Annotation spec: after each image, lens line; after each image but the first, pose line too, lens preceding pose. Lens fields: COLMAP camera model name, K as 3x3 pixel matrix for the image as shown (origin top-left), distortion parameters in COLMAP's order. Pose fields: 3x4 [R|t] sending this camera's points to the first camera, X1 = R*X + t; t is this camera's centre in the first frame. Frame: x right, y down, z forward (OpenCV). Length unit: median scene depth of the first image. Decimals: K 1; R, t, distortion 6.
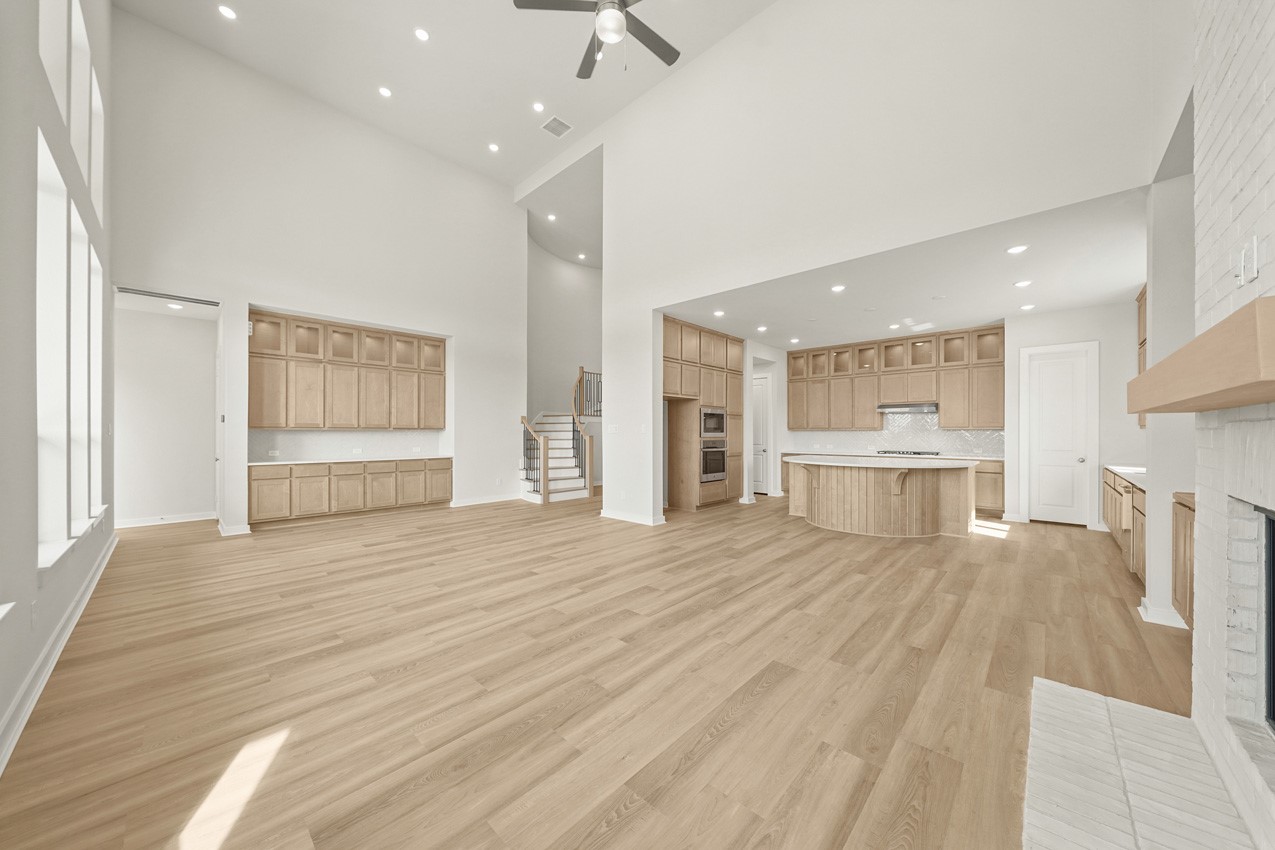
lens RADIAL K [[443.5, 0, 639.7], [0, 443.5, 430.4], [0, 0, 1]] dist [0.002183, -0.000191]
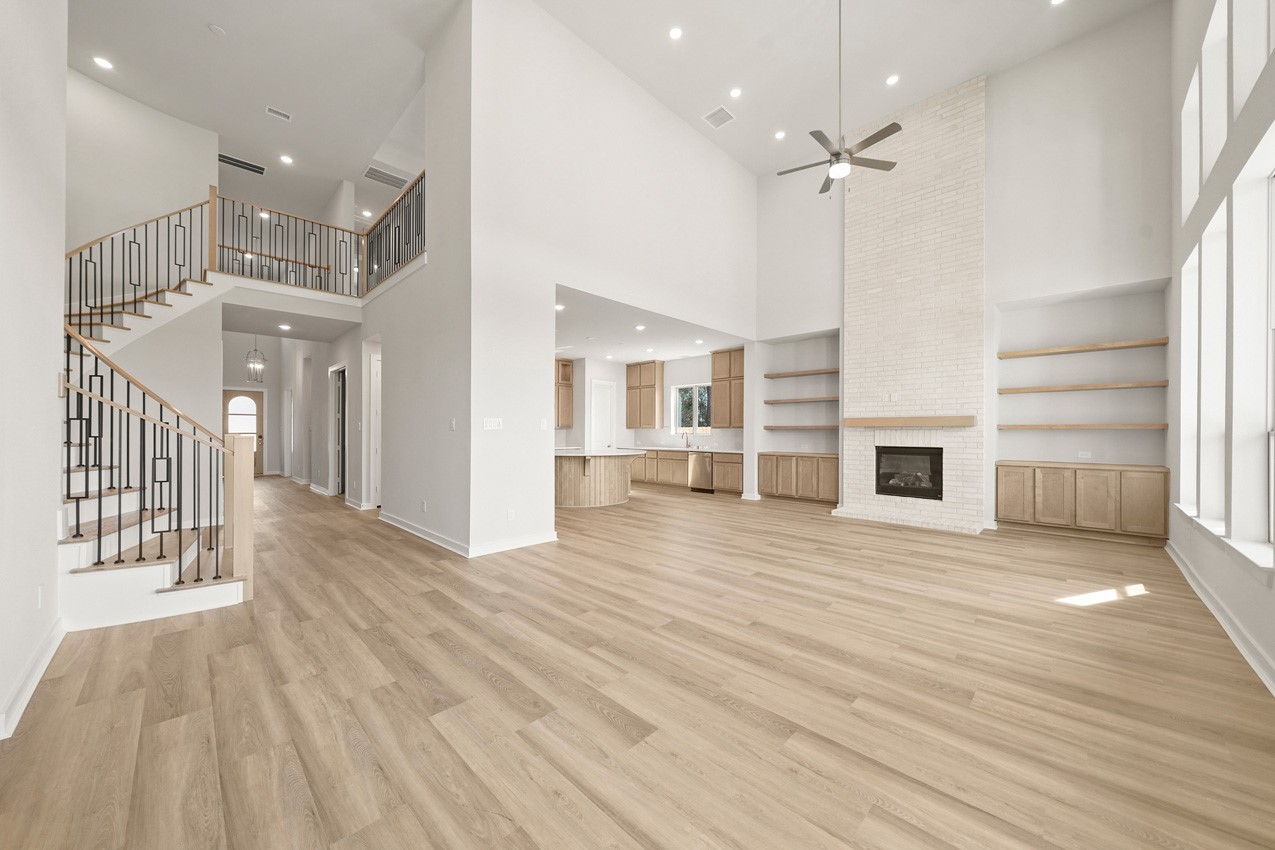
lens RADIAL K [[443.5, 0, 641.7], [0, 443.5, 432.0], [0, 0, 1]] dist [0.002183, -0.000191]
pose [[0.019274, 0.002248, 0.999812, -0.698928], [-0.009786, 0.999950, -0.002060, 0.008211], [-0.999766, -0.009744, 0.019295, 0.708302]]
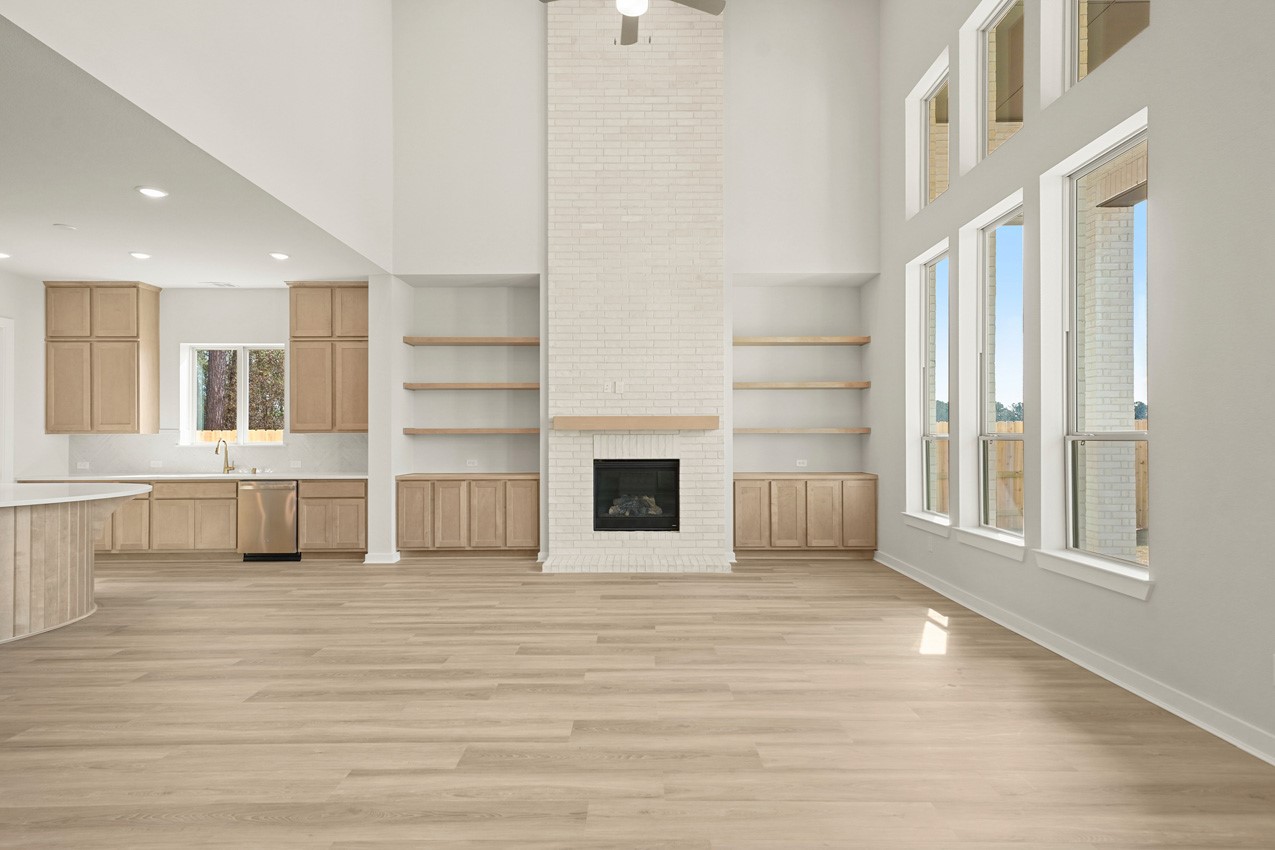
lens RADIAL K [[662.3, 0, 634.6], [0, 662.3, 434.3], [0, 0, 1]] dist [0.022622, 0.001322]
pose [[-0.675050, 0.009439, 0.737711, -0.468654], [0.000209, 0.999921, -0.012603, 0.007778], [-0.737772, -0.008353, -0.674999, 0.827230]]
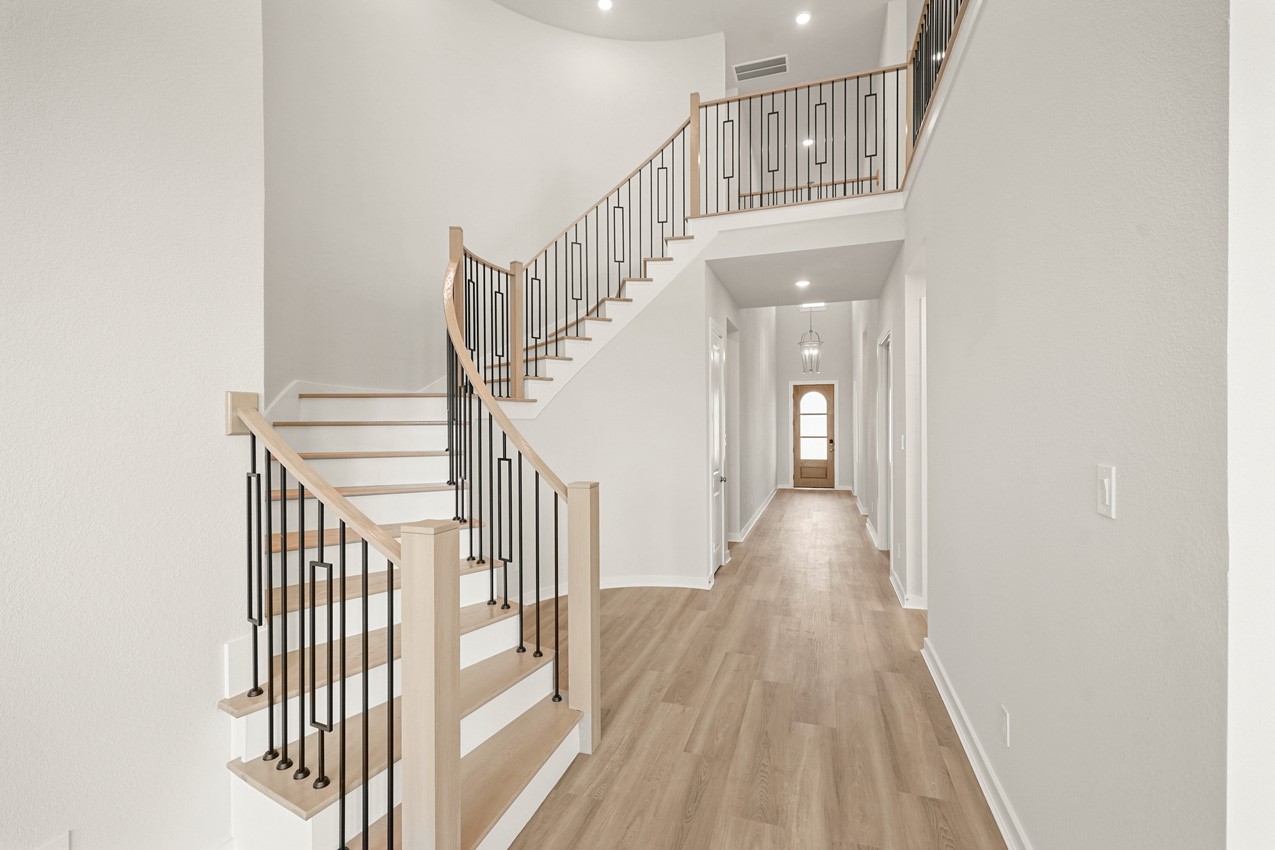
lens RADIAL K [[563.2, 0, 633.0], [0, 563.2, 429.1], [0, 0, 1]] dist [0.005135, 0.000256]
pose [[0.912891, -0.009069, 0.408103, -0.258980], [0.004709, 0.999921, 0.011688, -0.023280], [-0.408177, -0.008748, 0.912861, 0.894900]]
